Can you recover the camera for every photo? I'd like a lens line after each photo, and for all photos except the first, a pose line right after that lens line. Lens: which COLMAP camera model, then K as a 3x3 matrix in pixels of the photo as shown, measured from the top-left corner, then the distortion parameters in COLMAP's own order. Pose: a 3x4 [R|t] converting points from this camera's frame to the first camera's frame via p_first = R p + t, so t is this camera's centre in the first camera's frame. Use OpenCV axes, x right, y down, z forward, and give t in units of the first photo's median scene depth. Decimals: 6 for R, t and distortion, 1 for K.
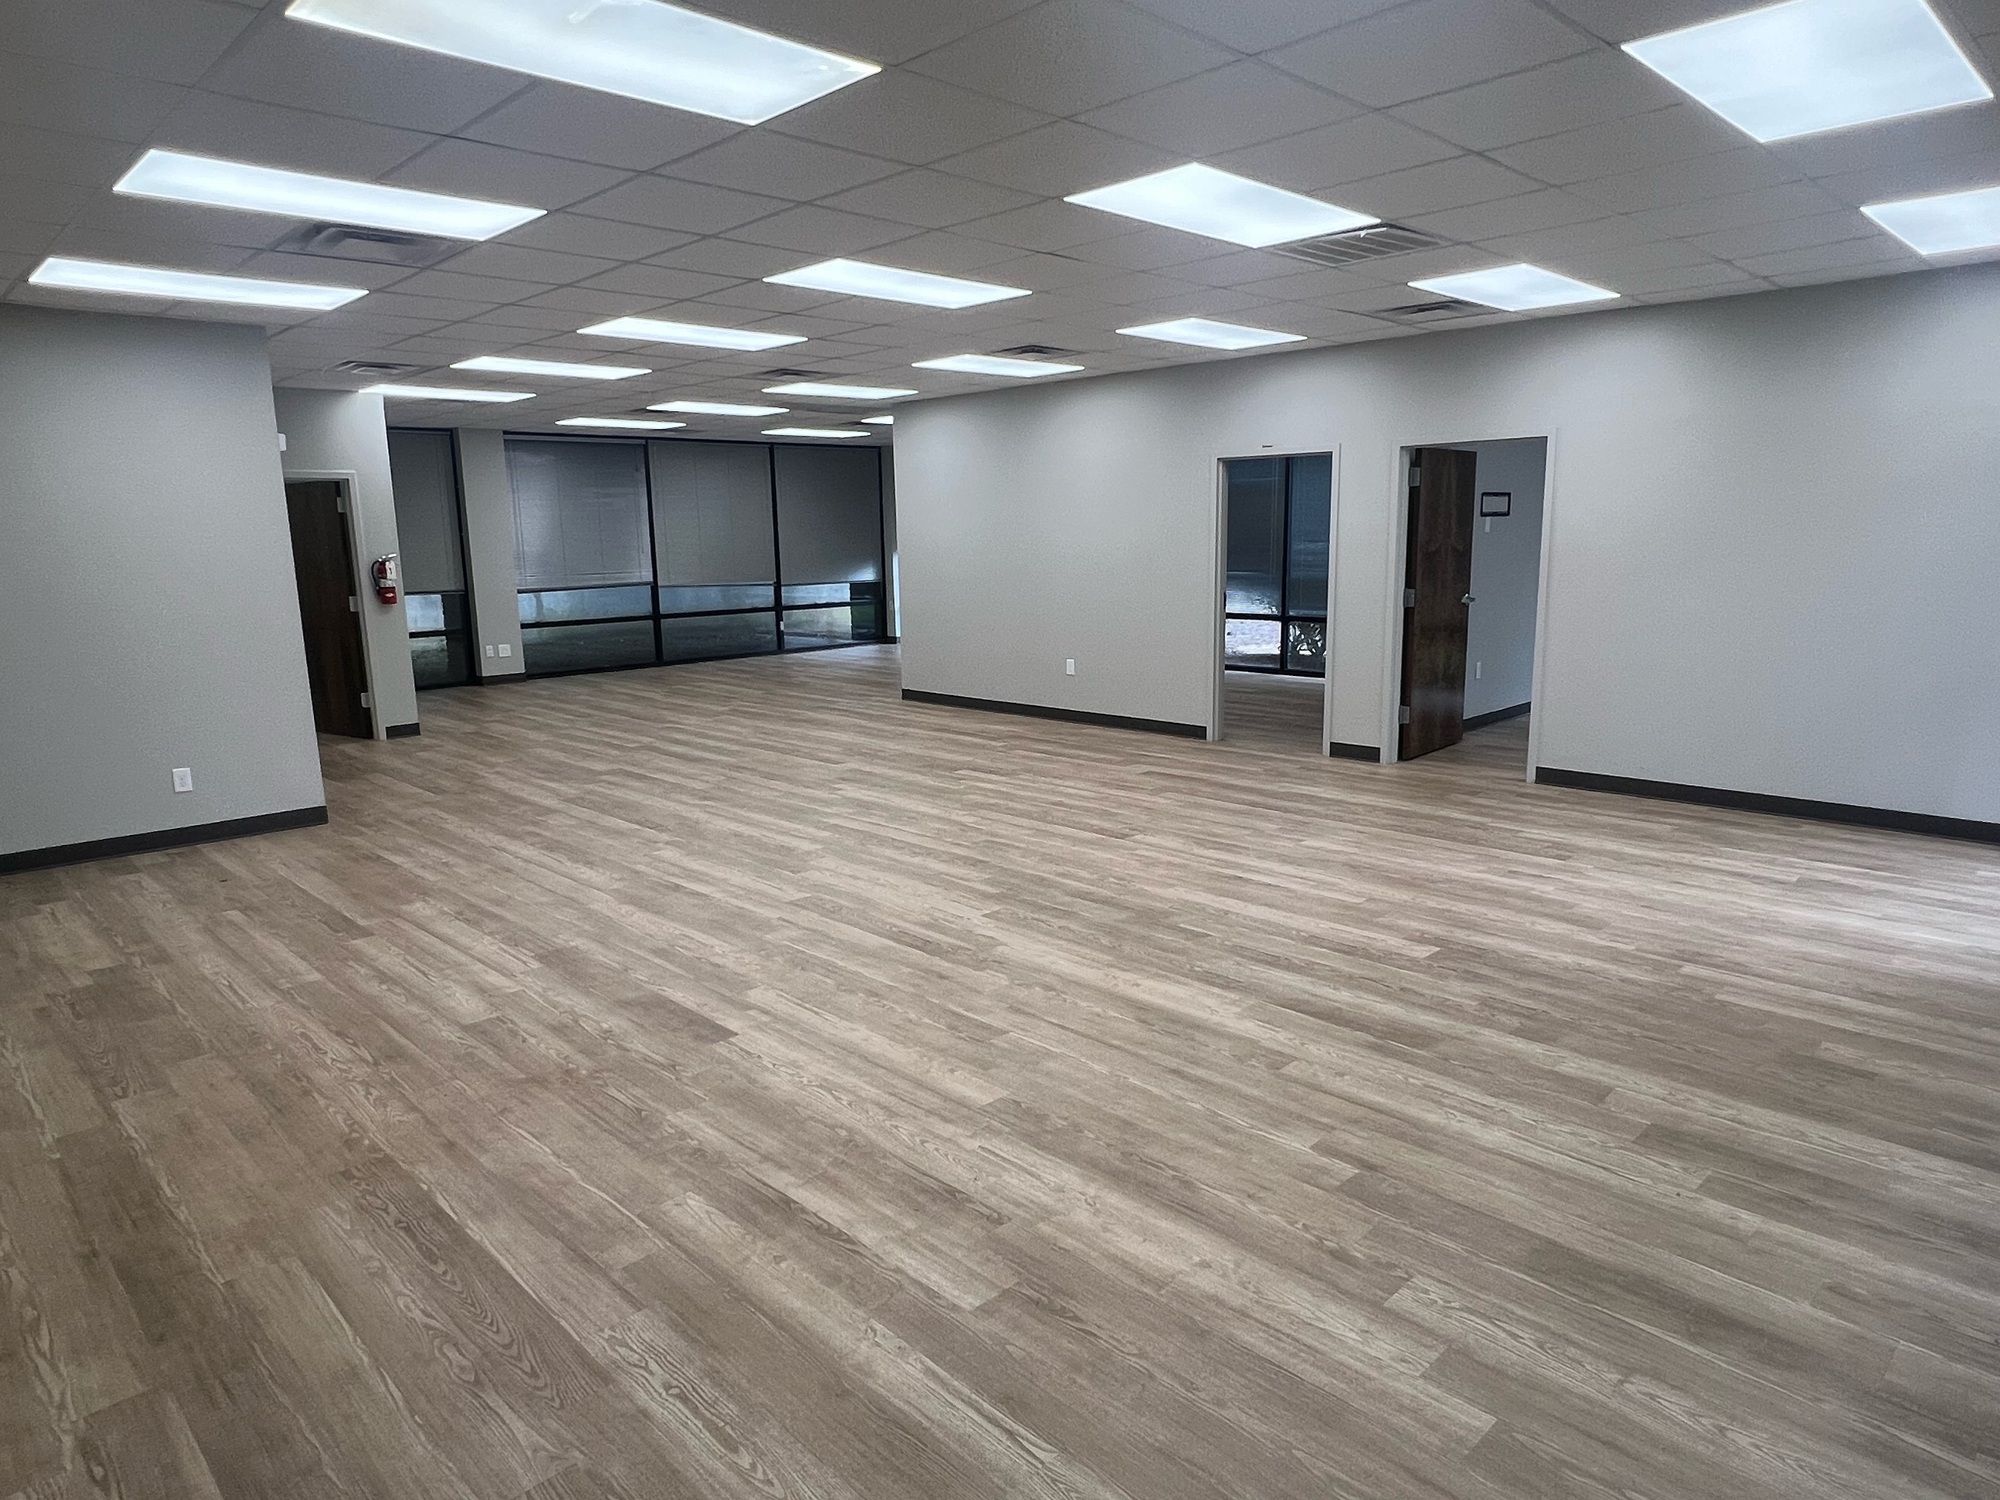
lens RADIAL K [[1228.7, 0, 998.4], [0, 1228.7, 752.0], [0, 0, 1]] dist [-0.003657, -0.002098]
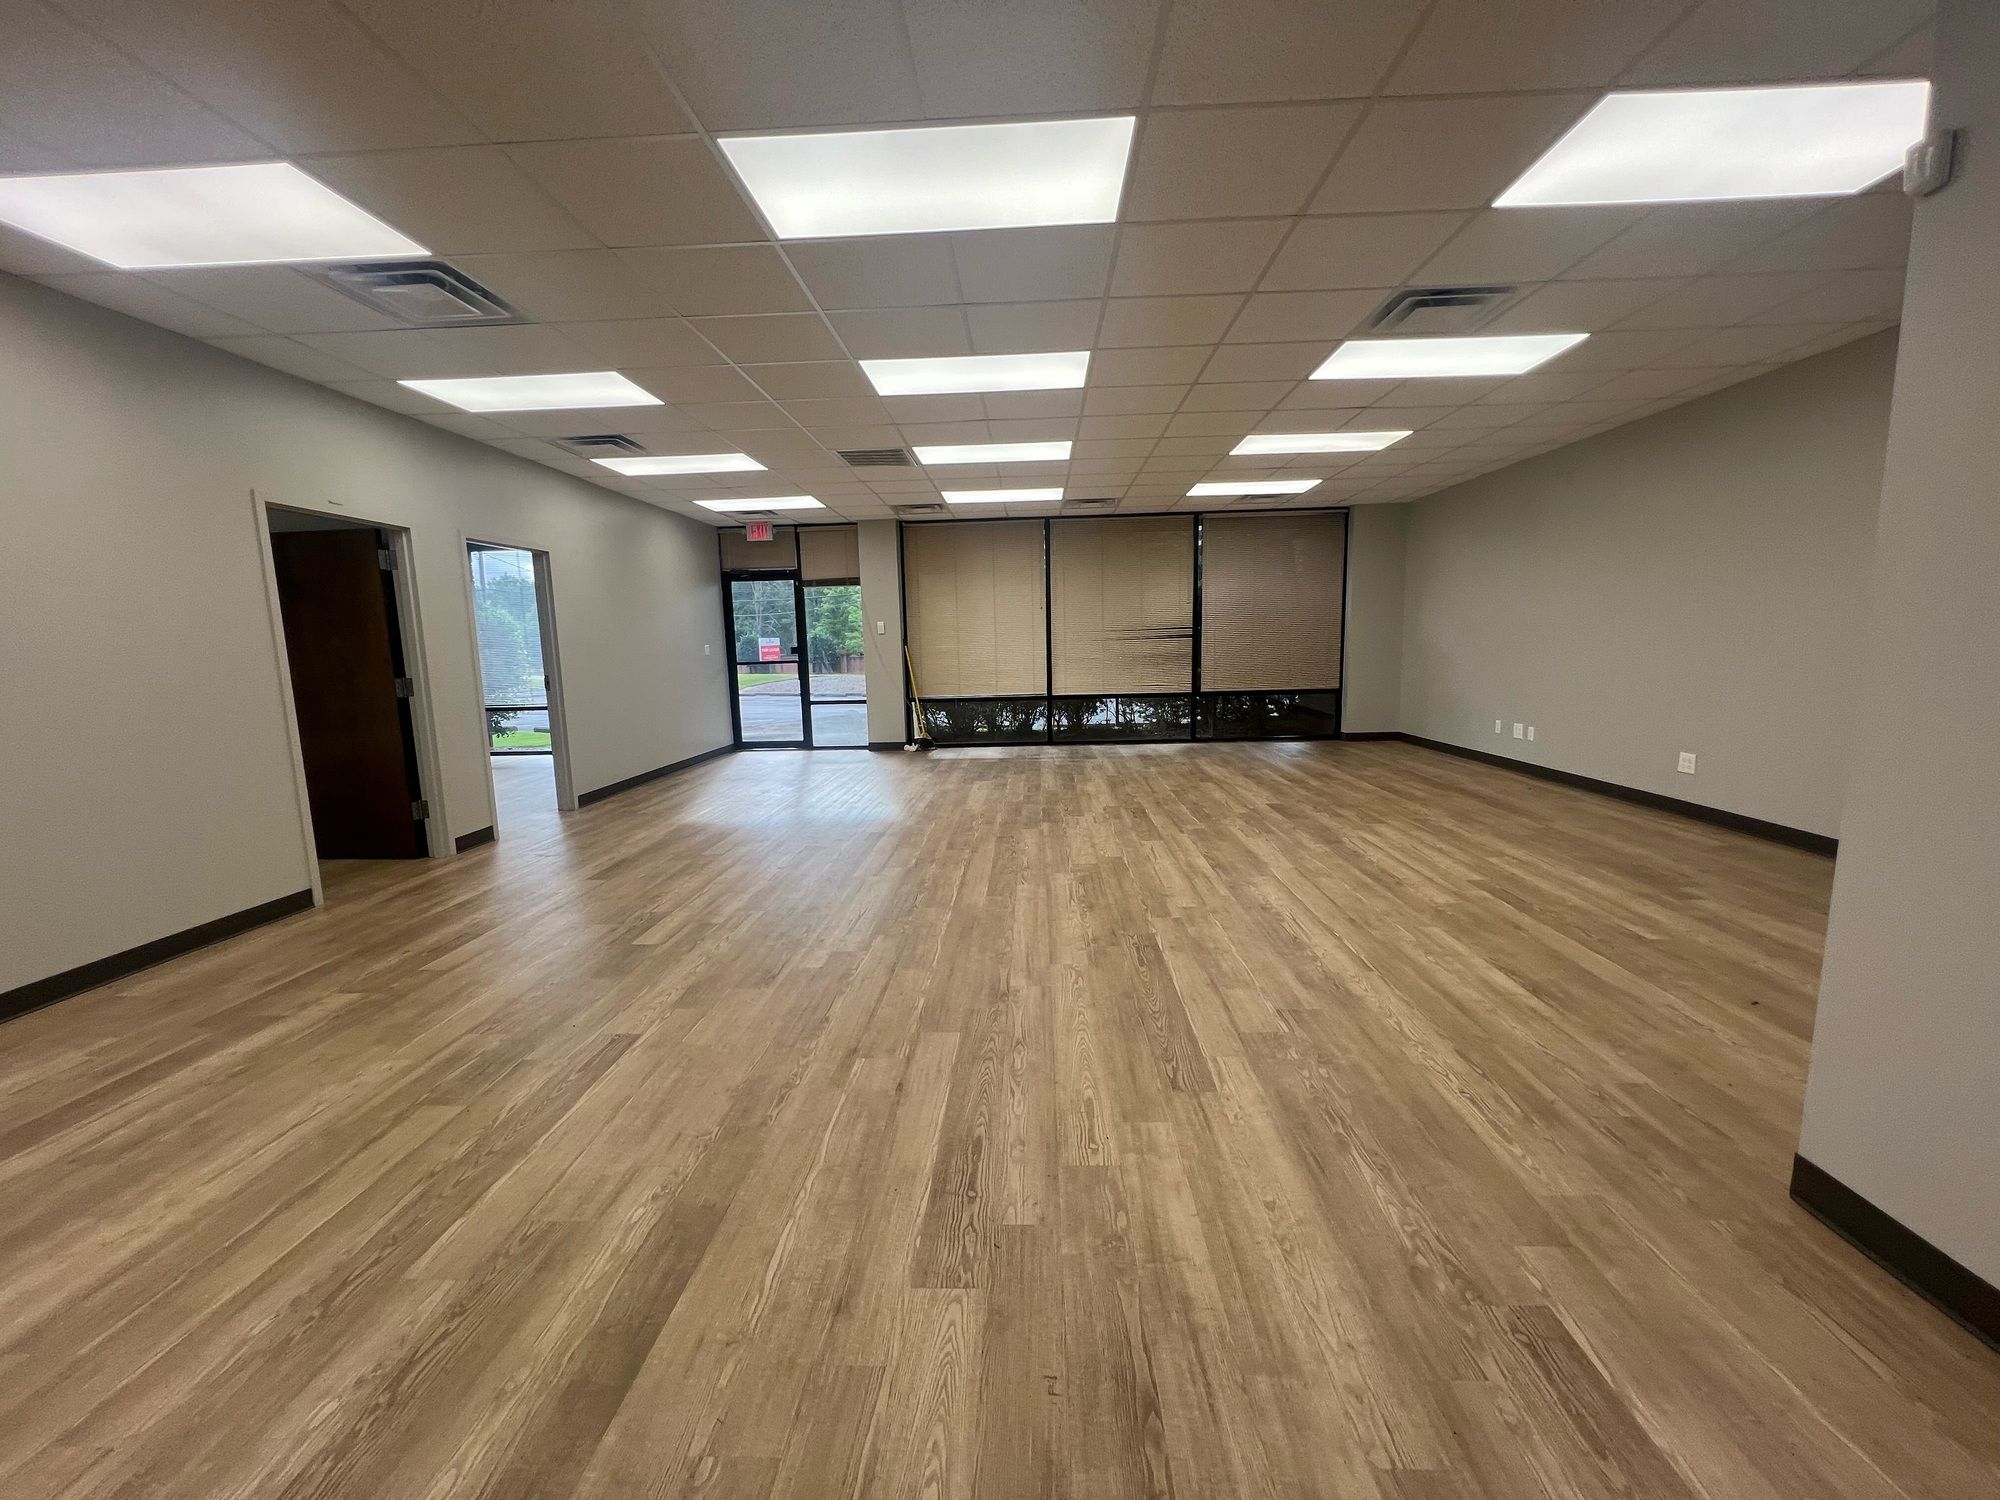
lens RADIAL K [[800.3, 0, 998.3], [0, 800.3, 752.9], [0, 0, 1]] dist [0.001115, 0.000173]
pose [[-0.680187, -0.068207, 0.729859, -0.688894], [0.167721, 0.954769, 0.245531, -0.229585], [-0.713594, 0.289419, -0.637982, 1.631386]]
